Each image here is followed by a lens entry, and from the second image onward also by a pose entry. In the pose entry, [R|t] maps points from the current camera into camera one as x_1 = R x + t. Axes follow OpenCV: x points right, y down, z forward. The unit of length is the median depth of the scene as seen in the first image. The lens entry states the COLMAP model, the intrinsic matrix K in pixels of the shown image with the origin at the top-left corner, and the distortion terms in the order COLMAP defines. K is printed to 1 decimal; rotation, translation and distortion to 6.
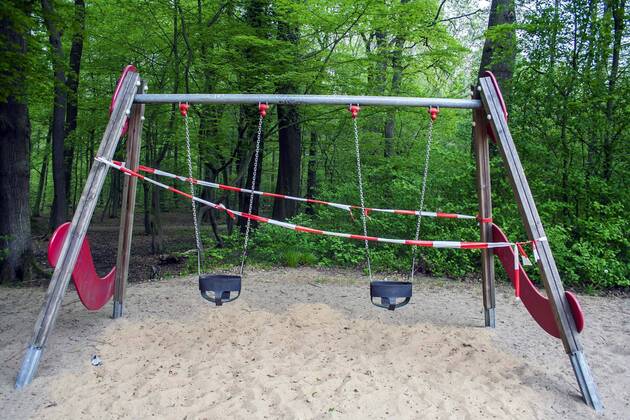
lens RADIAL K [[538.1, 0, 315.0], [0, 538.1, 210.0], [0, 0, 1]] dist [-0.125224, 0.091730]
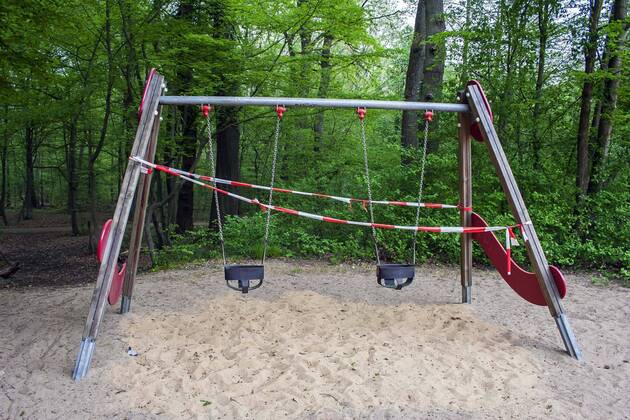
lens RADIAL K [[538.1, 0, 315.0], [0, 538.1, 210.0], [0, 0, 1]] dist [-0.125224, 0.091730]
pose [[0.985773, -0.023511, 0.166429, -0.213989], [0.022145, 0.999704, 0.010054, 0.003070], [-0.166616, -0.006225, 0.986002, -0.087646]]
